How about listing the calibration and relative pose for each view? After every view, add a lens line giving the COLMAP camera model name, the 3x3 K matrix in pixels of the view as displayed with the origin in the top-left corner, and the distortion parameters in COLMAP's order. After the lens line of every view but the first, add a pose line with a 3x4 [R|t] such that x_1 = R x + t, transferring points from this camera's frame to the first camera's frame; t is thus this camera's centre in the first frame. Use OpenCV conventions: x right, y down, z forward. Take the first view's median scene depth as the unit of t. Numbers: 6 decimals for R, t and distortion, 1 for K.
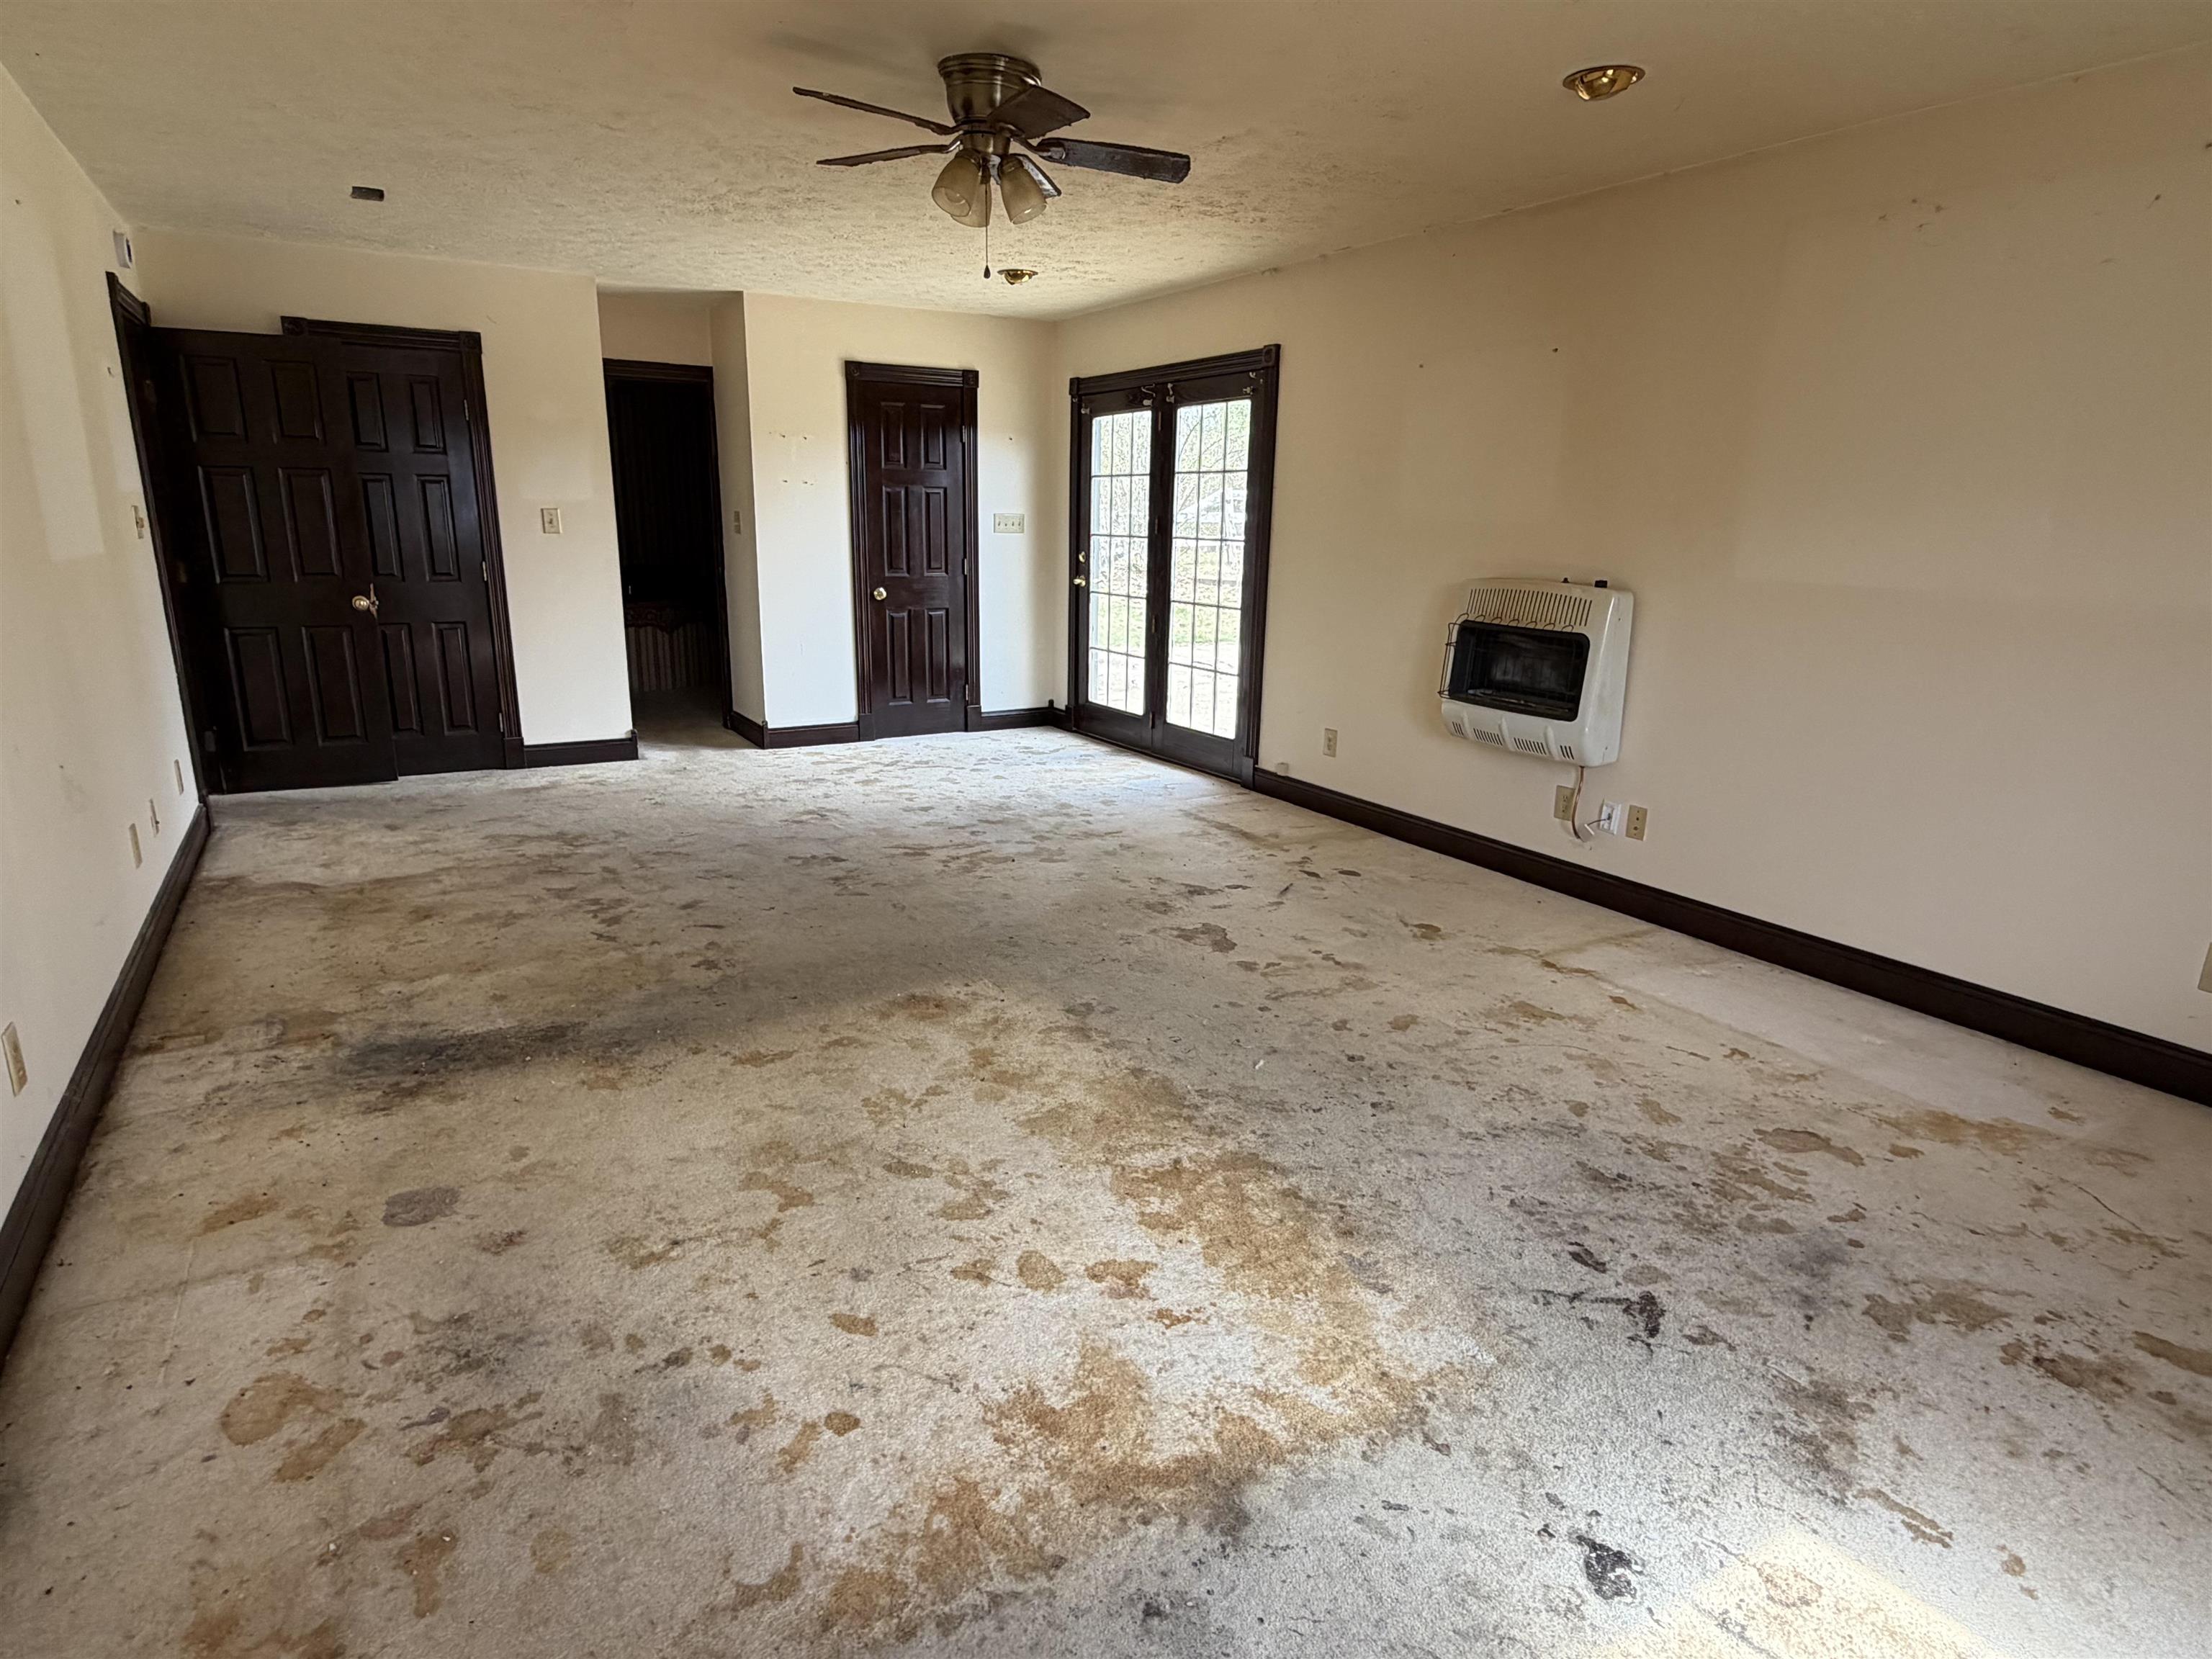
lens RADIAL K [[1232.7, 0, 1094.3], [0, 1232.7, 829.4], [0, 0, 1]] dist [0.001275, -0.000376]
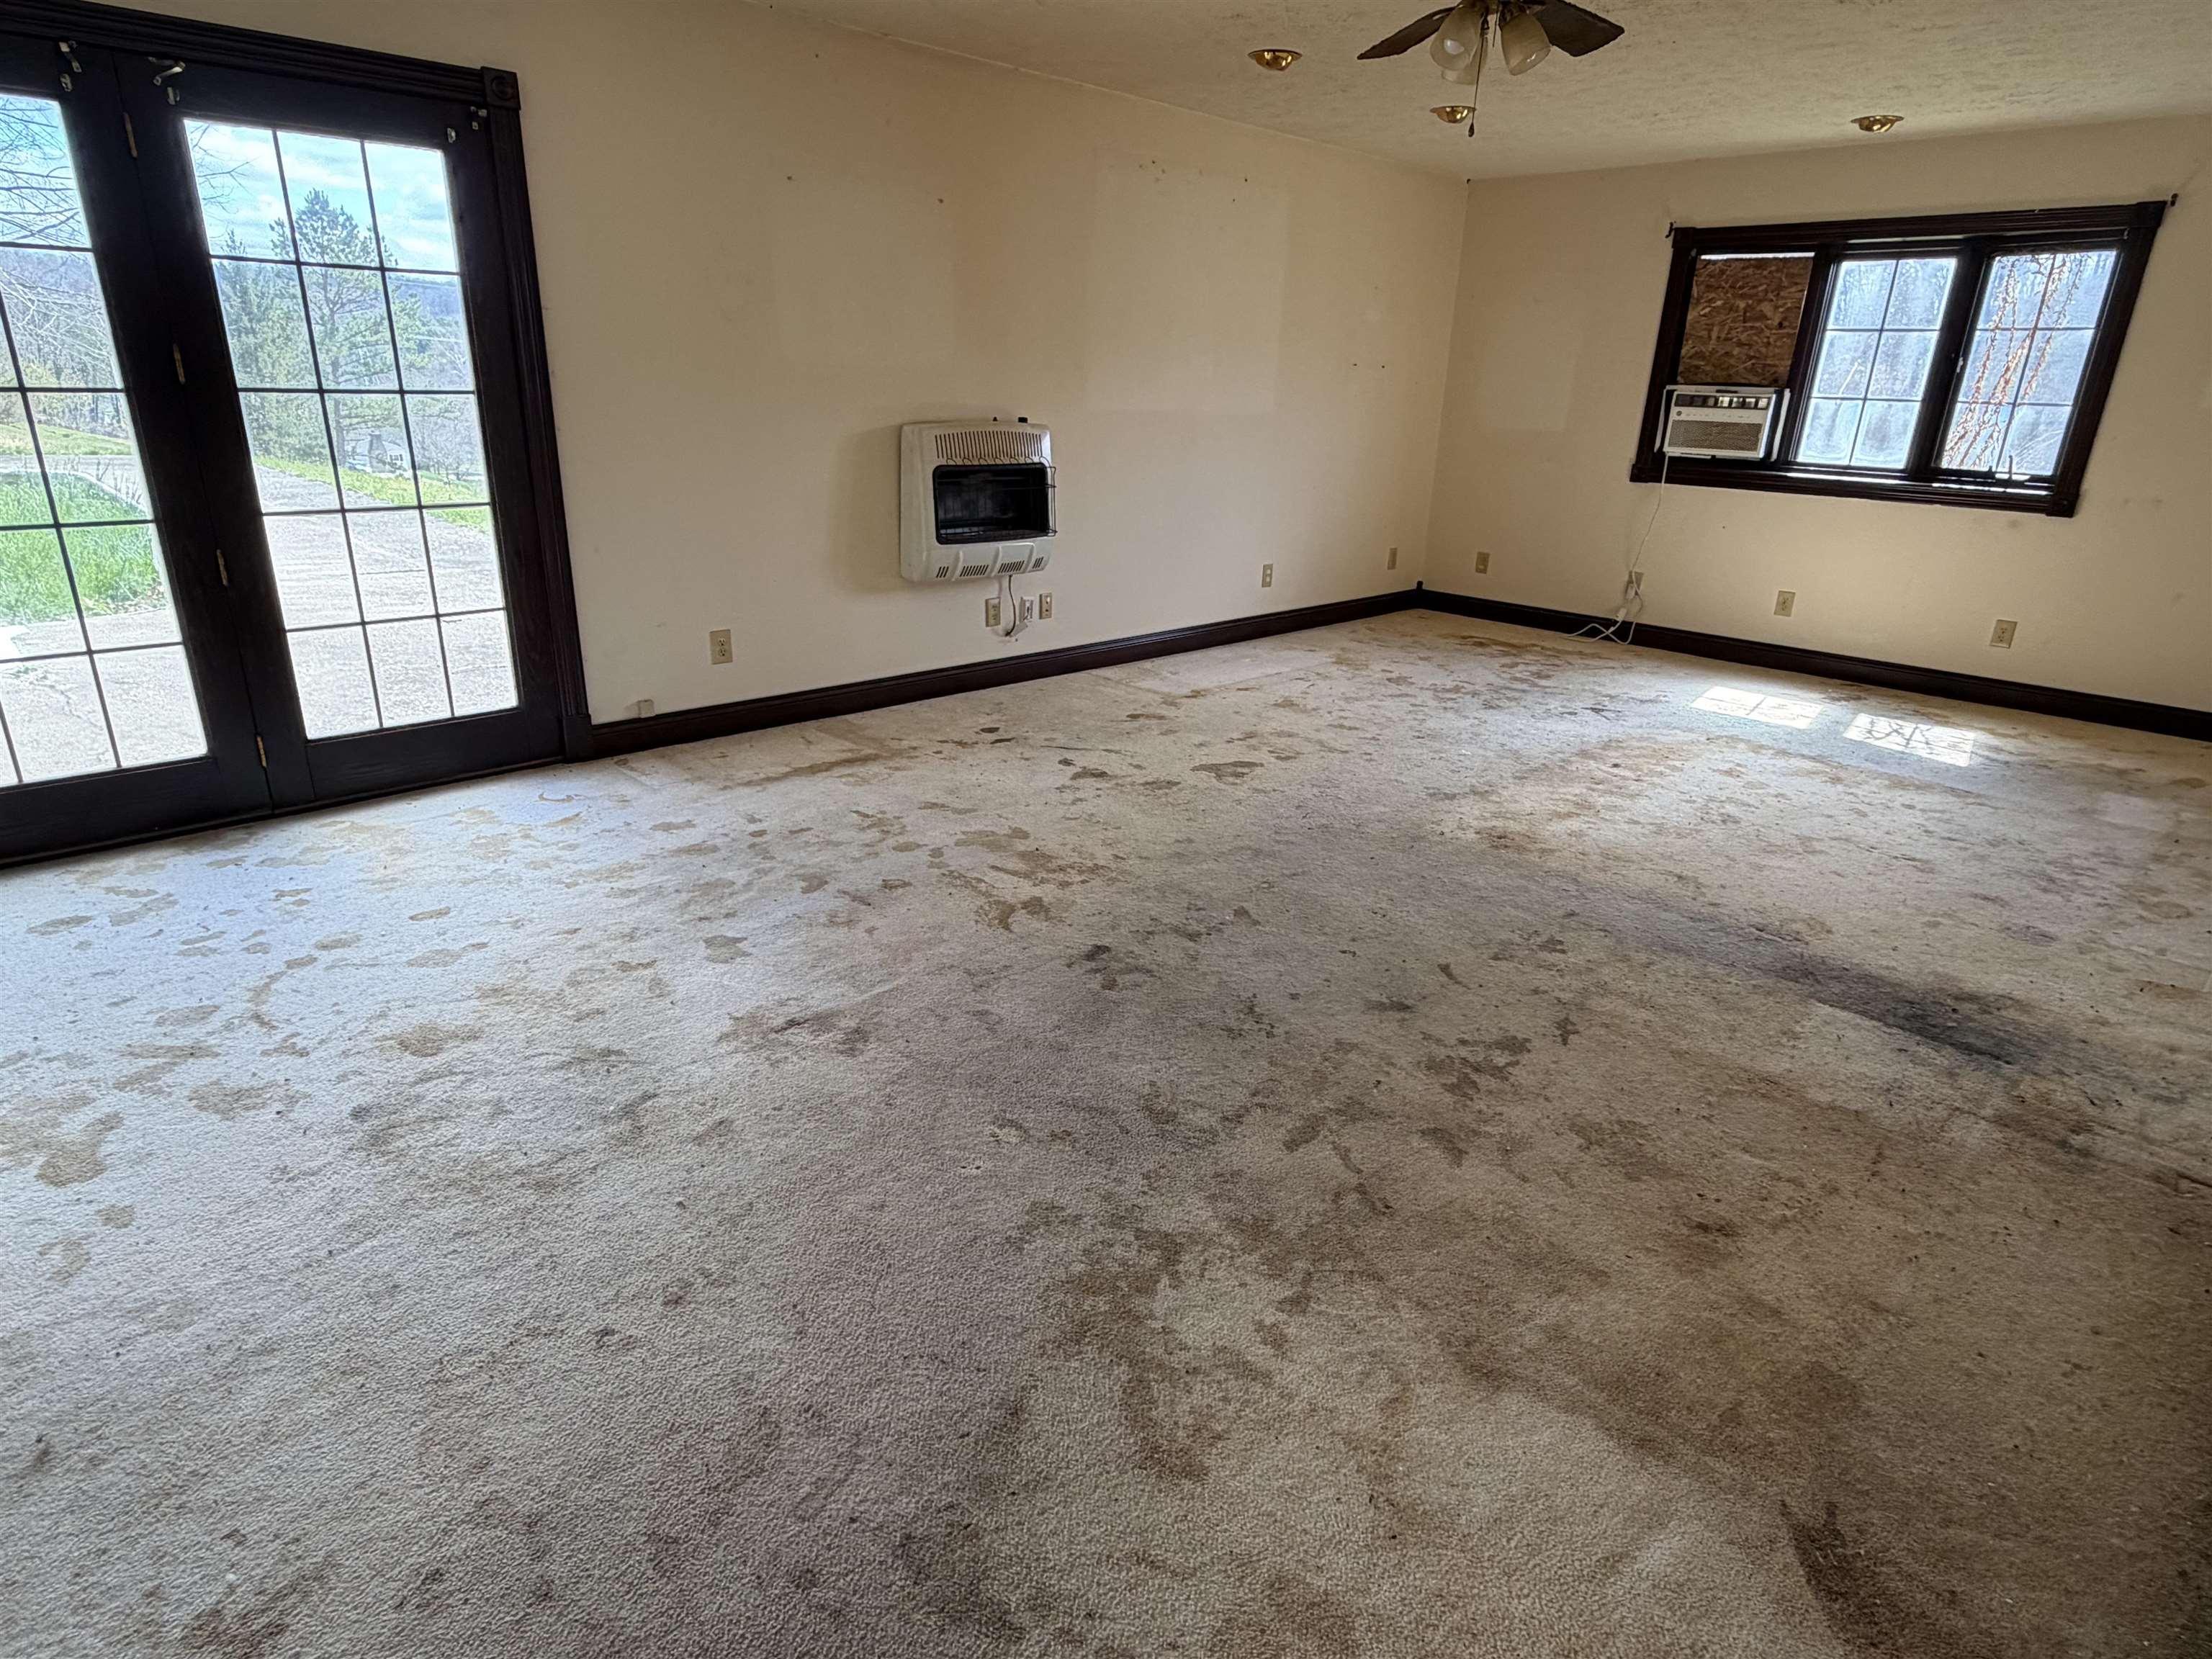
lens RADIAL K [[1232.7, 0, 1095.6], [0, 1232.7, 826.8], [0, 0, 1]] dist [0.001275, -0.000376]
pose [[-0.237782, -0.358761, 0.902635, -1.049194], [0.209829, 0.888373, 0.408368, -0.401619], [-0.948384, 0.286502, -0.135961, 1.500274]]
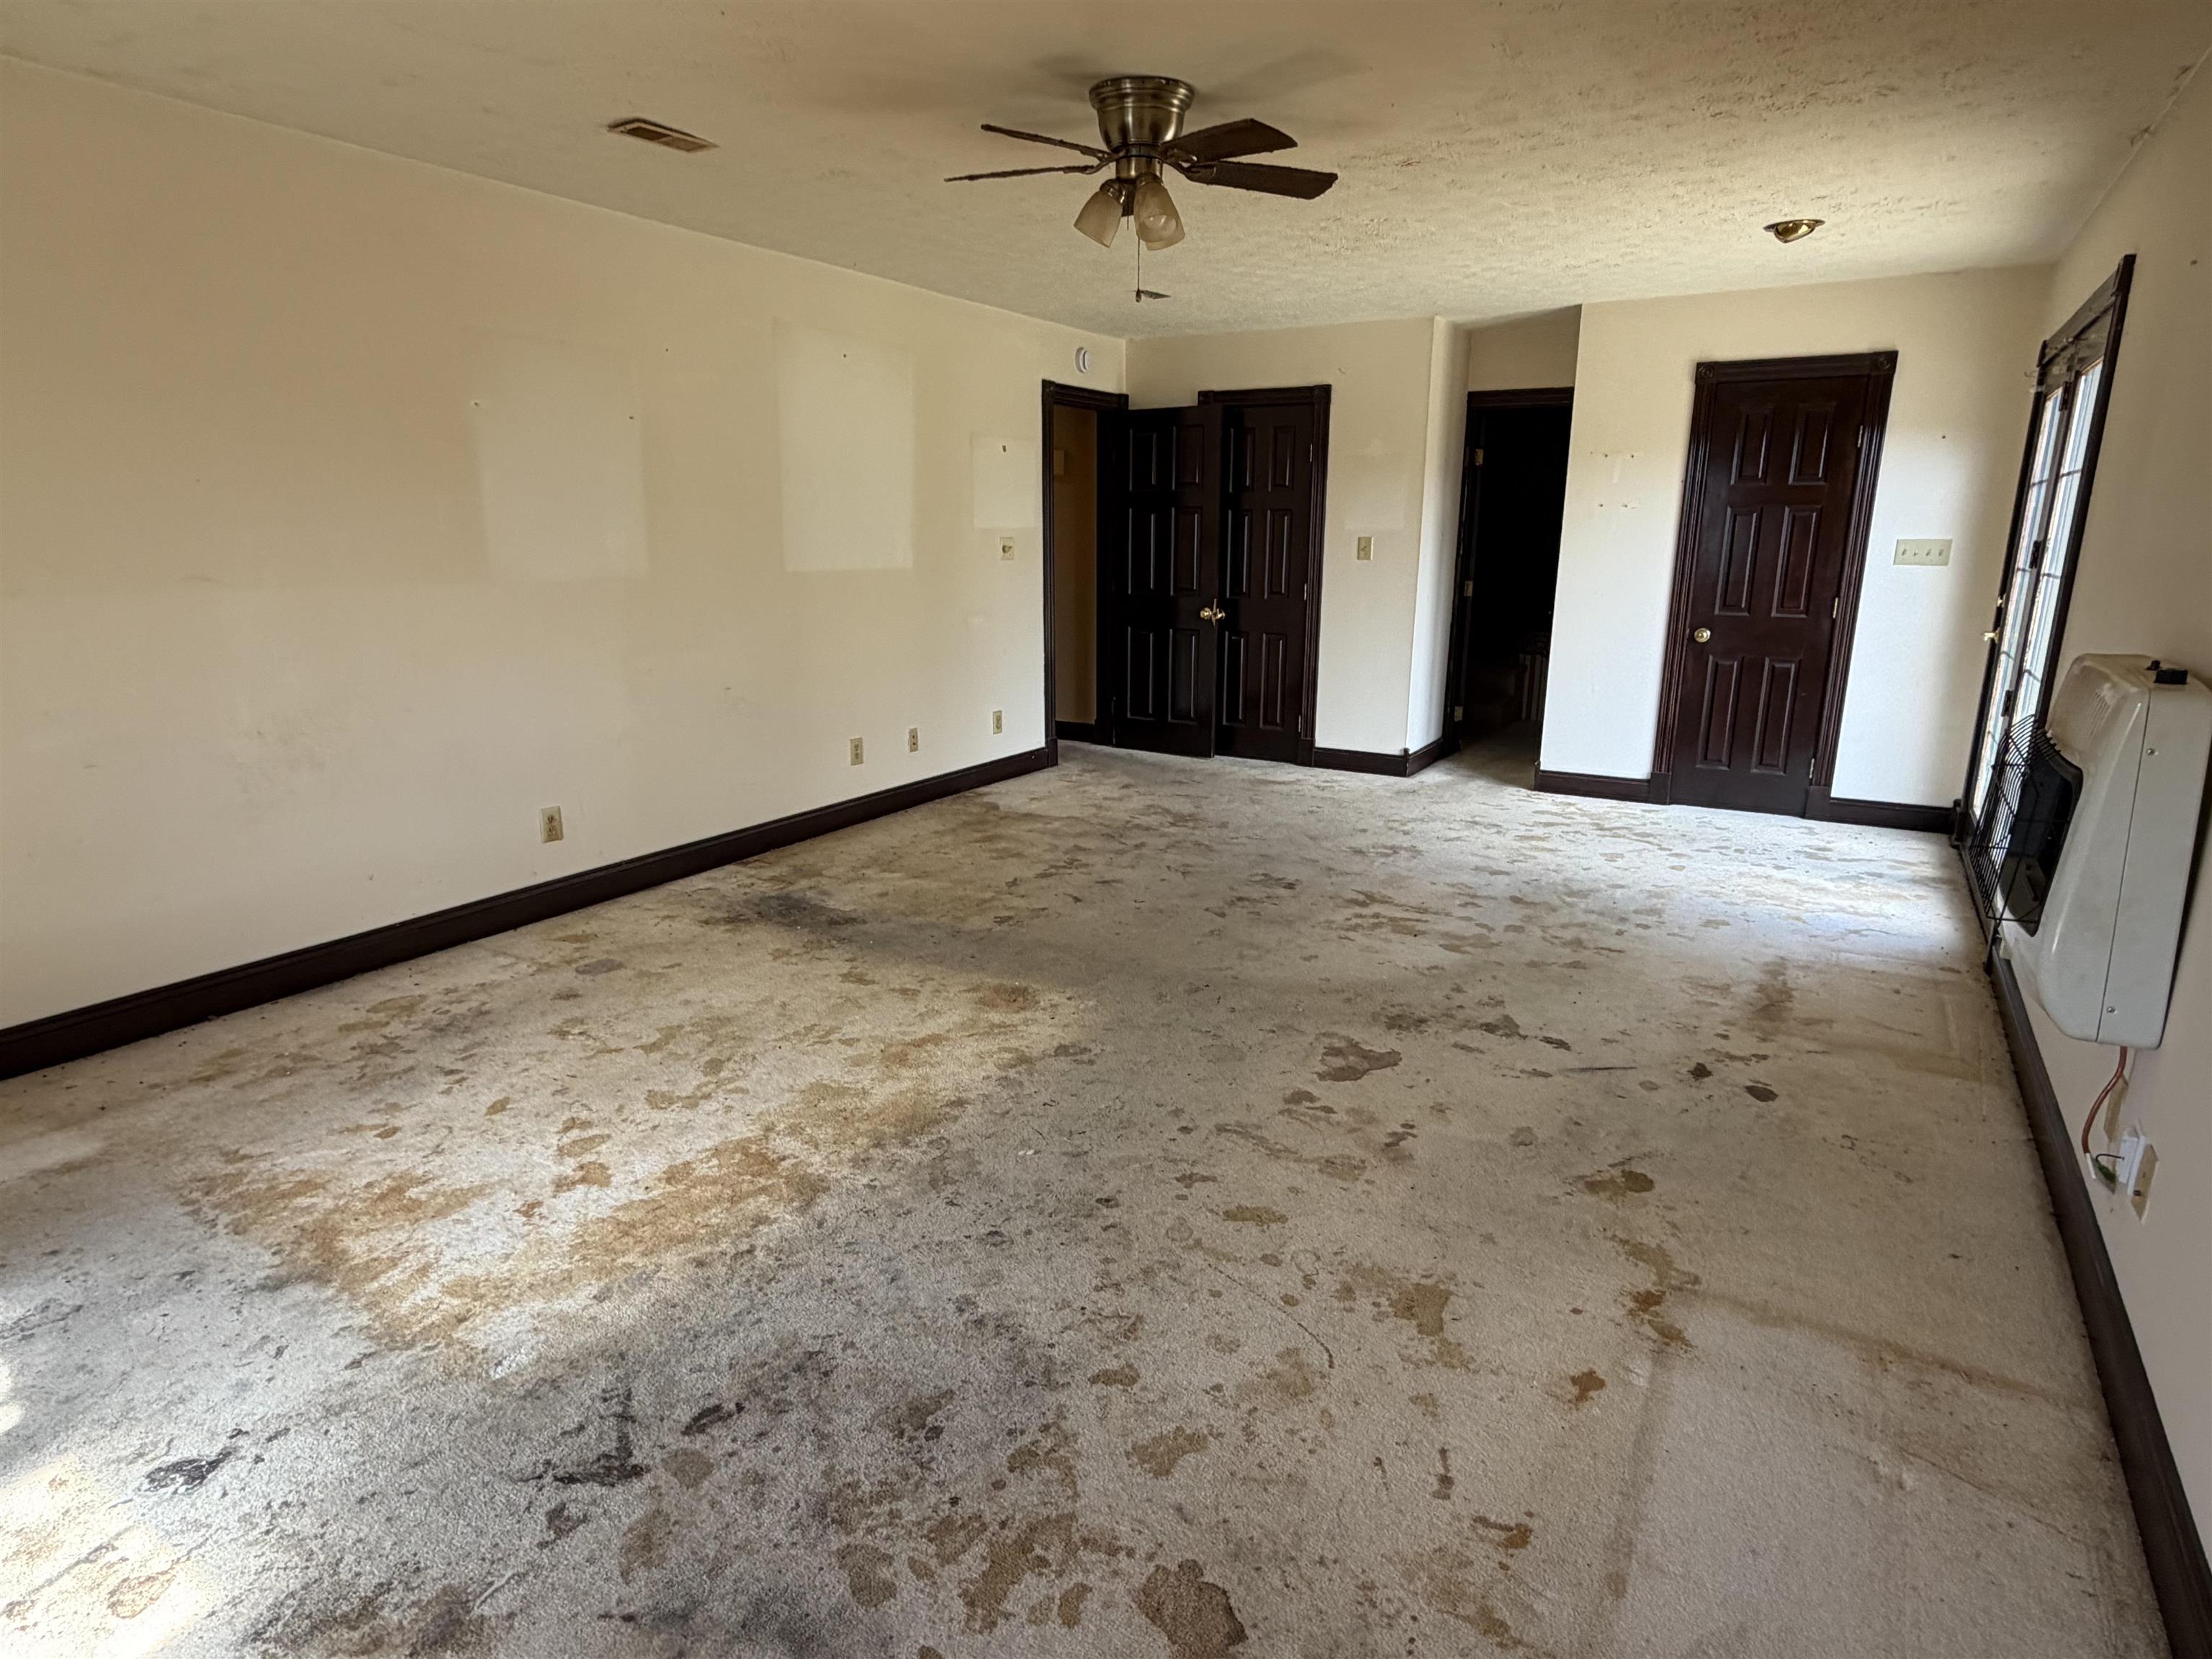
lens RADIAL K [[1232.7, 0, 1094.4], [0, 1232.7, 827.9], [0, 0, 1]] dist [0.001275, -0.000376]
pose [[0.476047, 0.194695, -0.857597, 0.786969], [-0.215487, 0.971281, 0.100888, -0.123309], [0.852610, 0.136773, 0.504330, 0.503498]]
